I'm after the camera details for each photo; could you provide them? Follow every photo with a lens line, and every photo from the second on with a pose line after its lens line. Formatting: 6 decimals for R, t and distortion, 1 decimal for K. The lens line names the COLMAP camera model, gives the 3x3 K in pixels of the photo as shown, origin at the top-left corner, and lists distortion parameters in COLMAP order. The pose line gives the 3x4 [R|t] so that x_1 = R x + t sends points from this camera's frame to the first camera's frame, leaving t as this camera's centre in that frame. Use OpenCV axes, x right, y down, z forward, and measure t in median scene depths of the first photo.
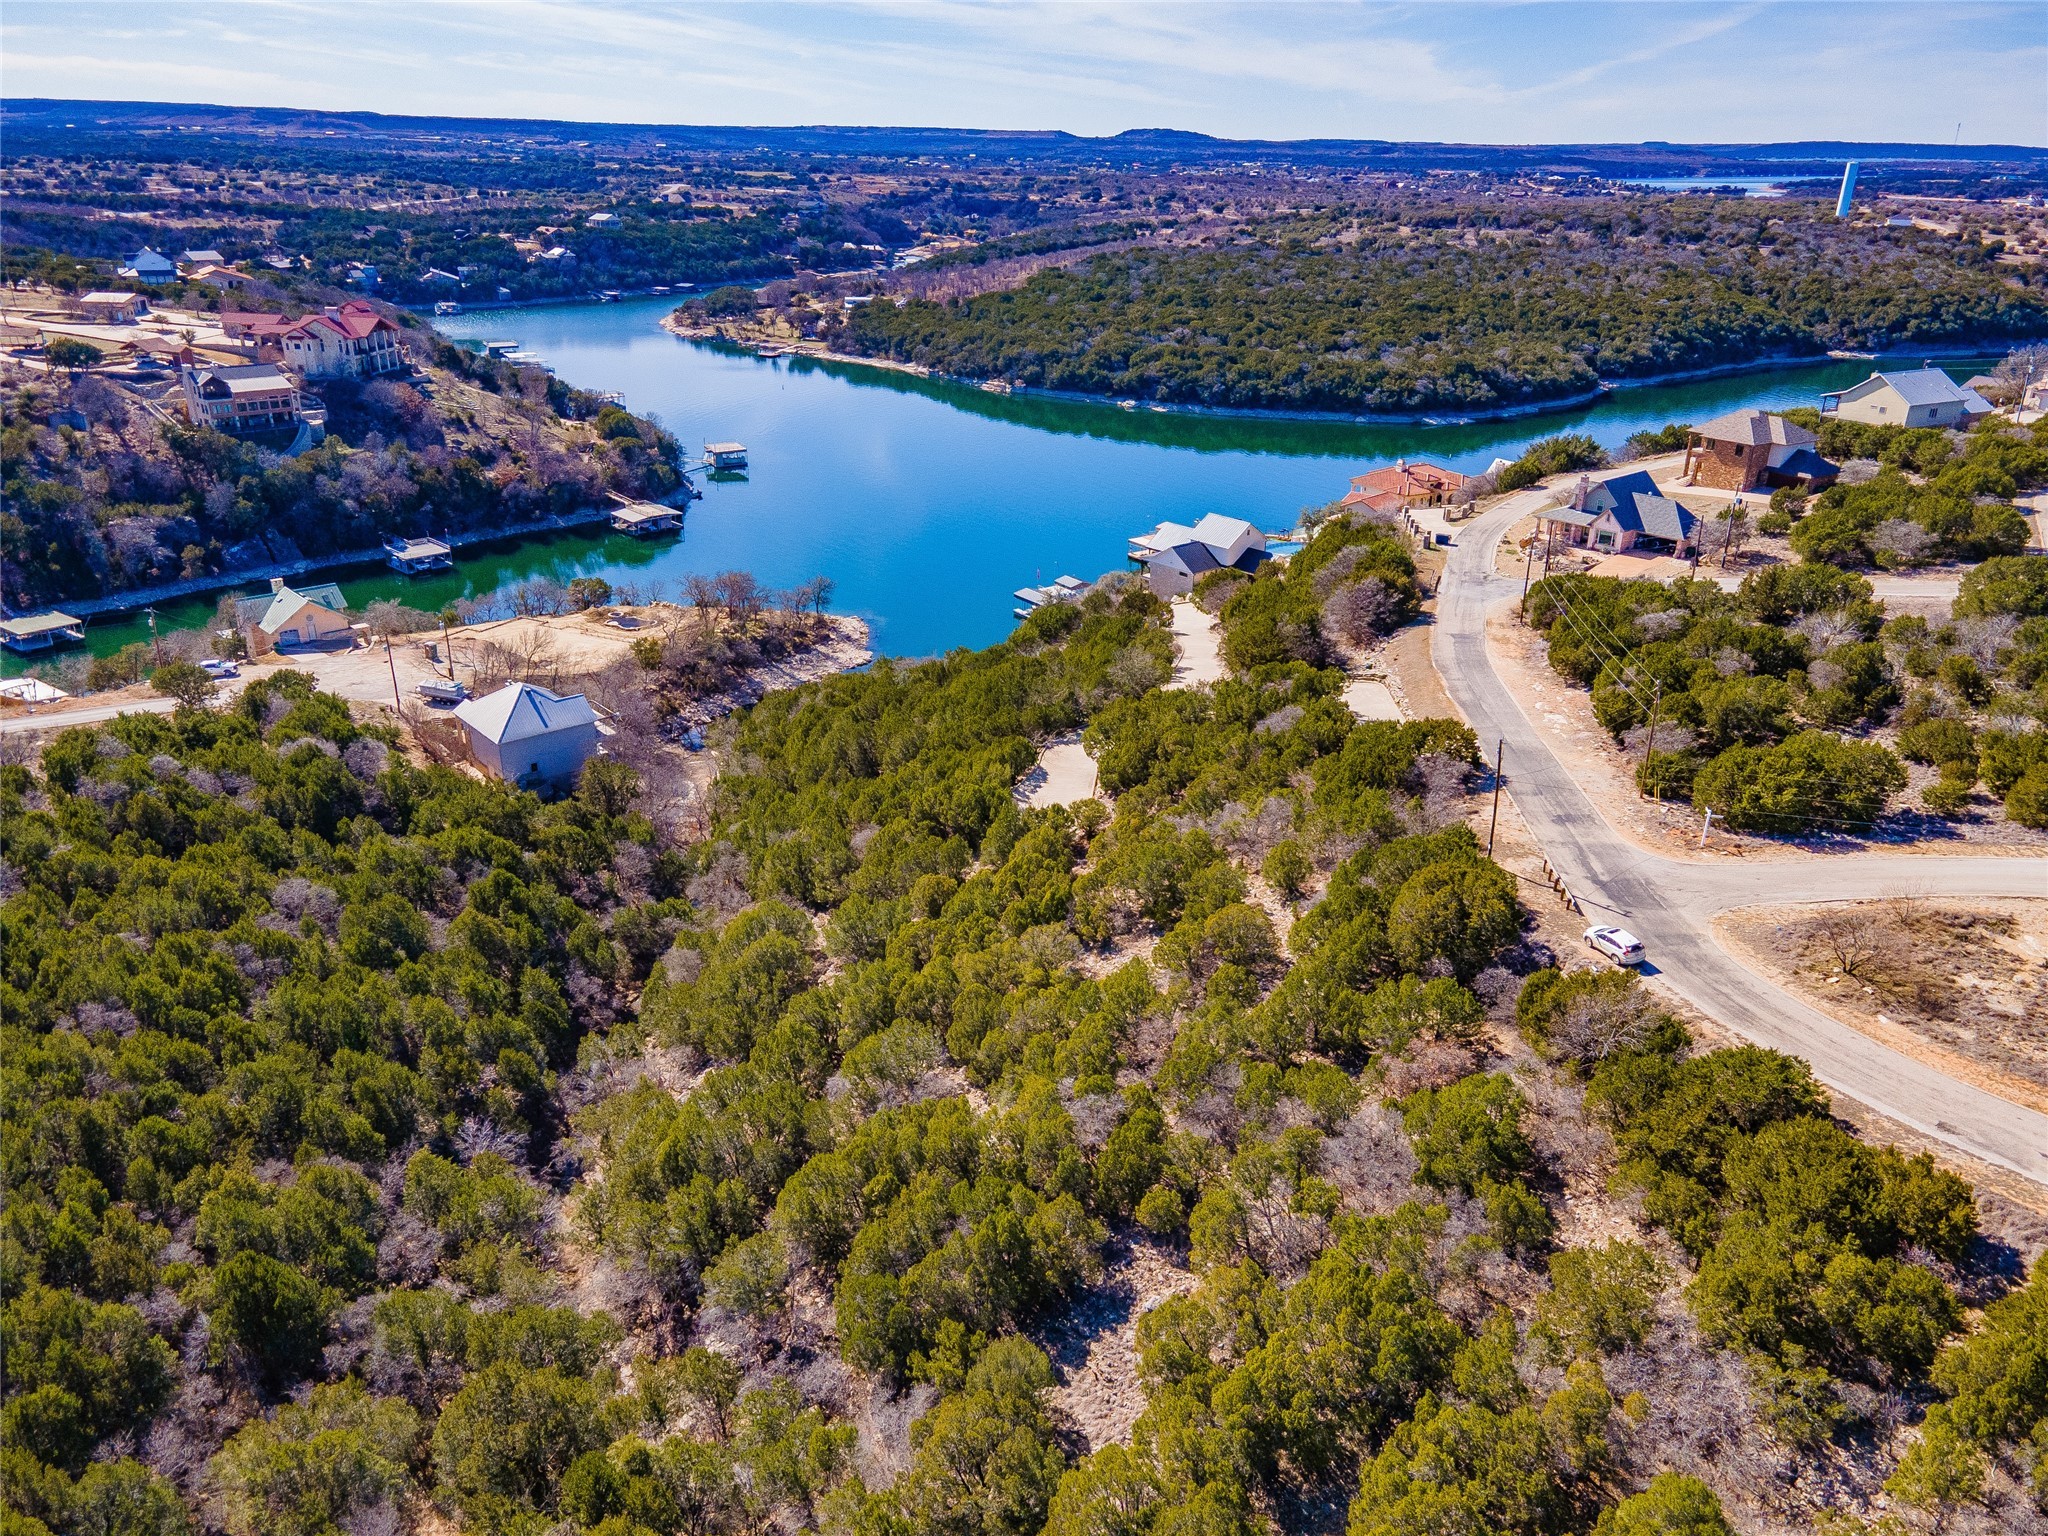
lens RADIAL K [[1501.9, 0, 1036.0], [0, 1501.9, 763.8], [0, 0, 1]] dist [0.036135, 0.038355]
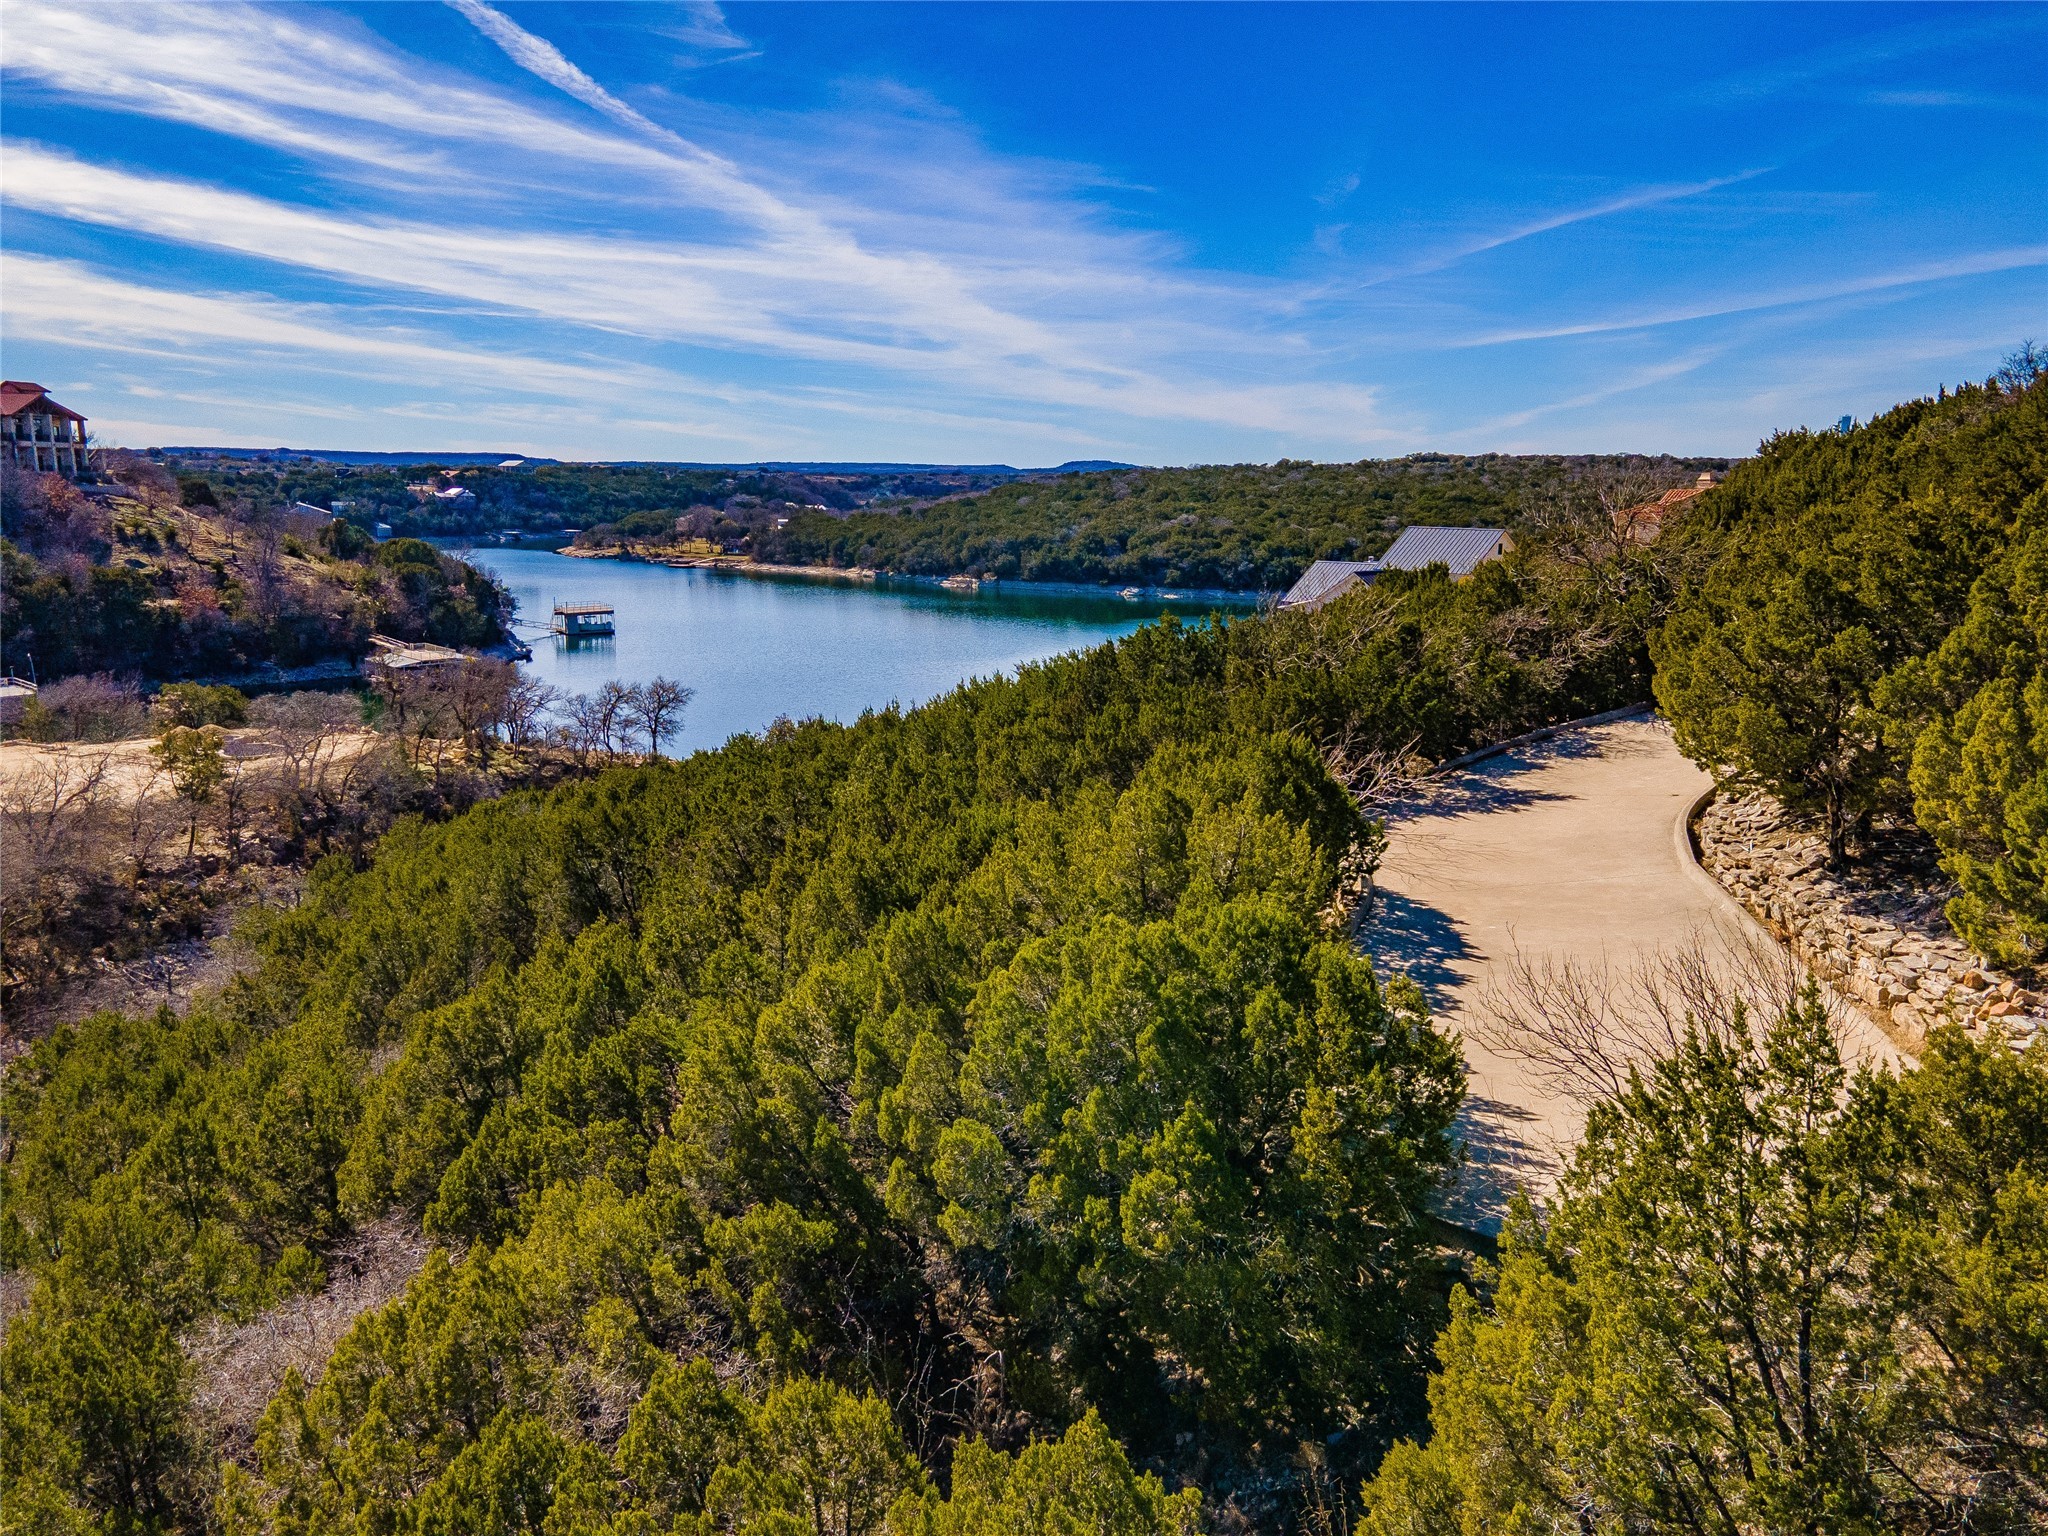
lens RADIAL K [[1501.9, 0, 1036.0], [0, 1501.9, 763.8], [0, 0, 1]] dist [0.036135, 0.038355]
pose [[0.999306, -0.013022, 0.034912, -0.015127], [0.019902, 0.978636, -0.204633, 0.007704], [-0.031501, 0.205186, 0.978216, 0.242006]]
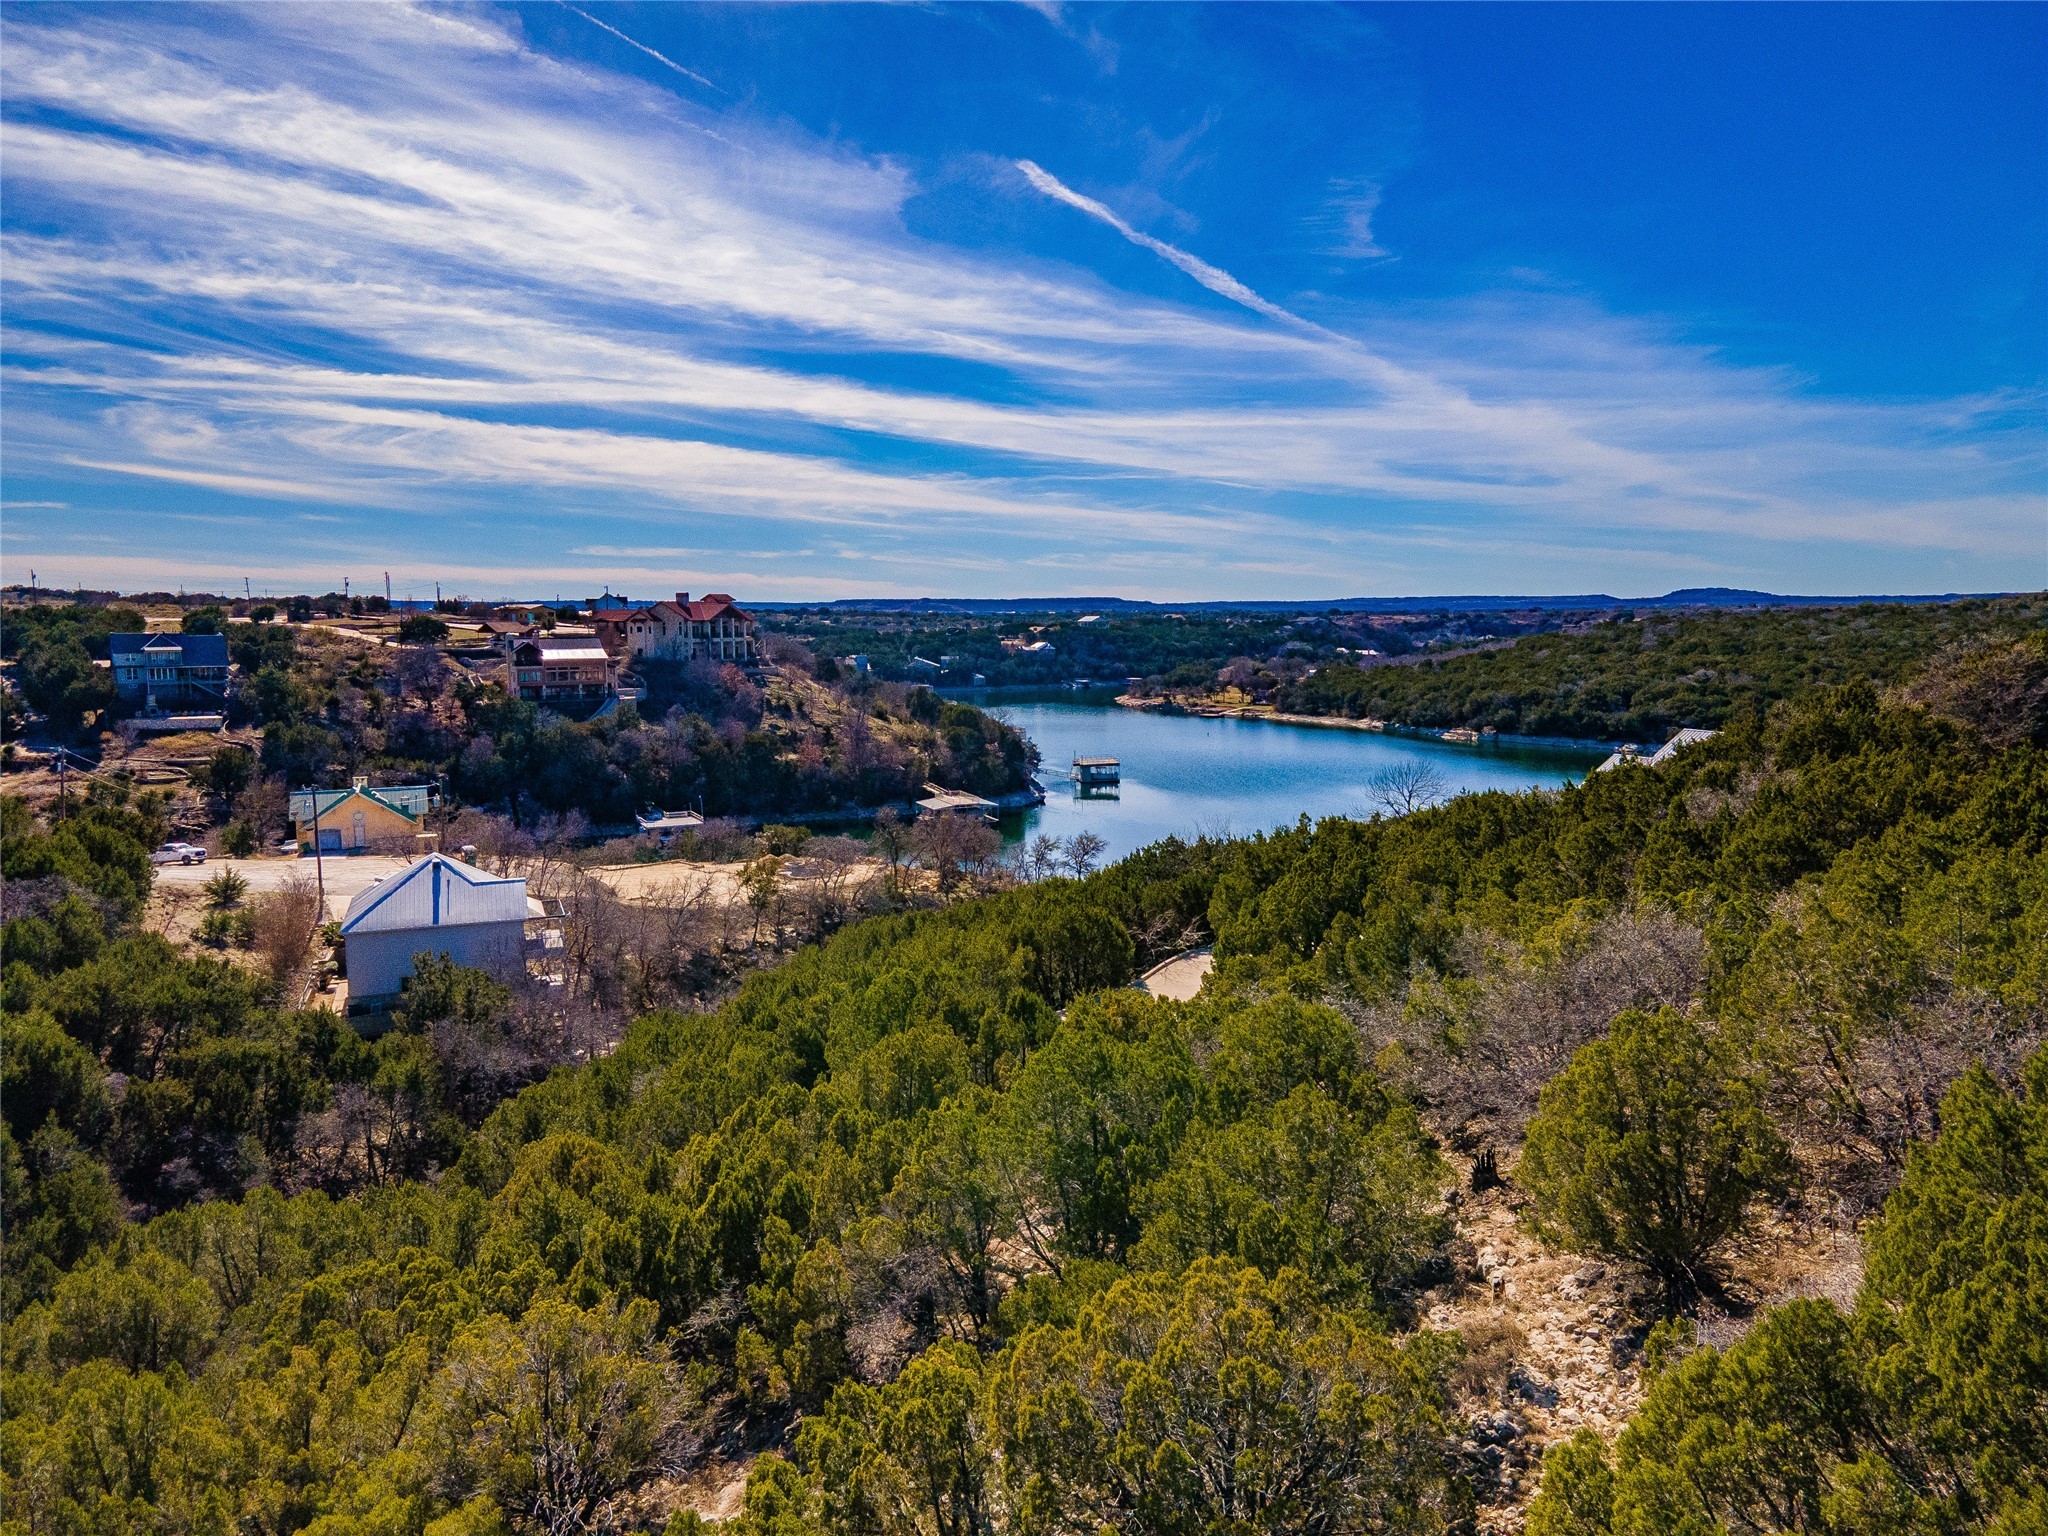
lens RADIAL K [[1501.9, 0, 1036.0], [0, 1501.9, 763.8], [0, 0, 1]] dist [0.036135, 0.038355]
pose [[0.941150, 0.011184, -0.337805, 0.035431], [-0.109133, 0.955975, -0.272401, 0.018673], [0.319886, 0.293236, 0.900936, 0.177559]]
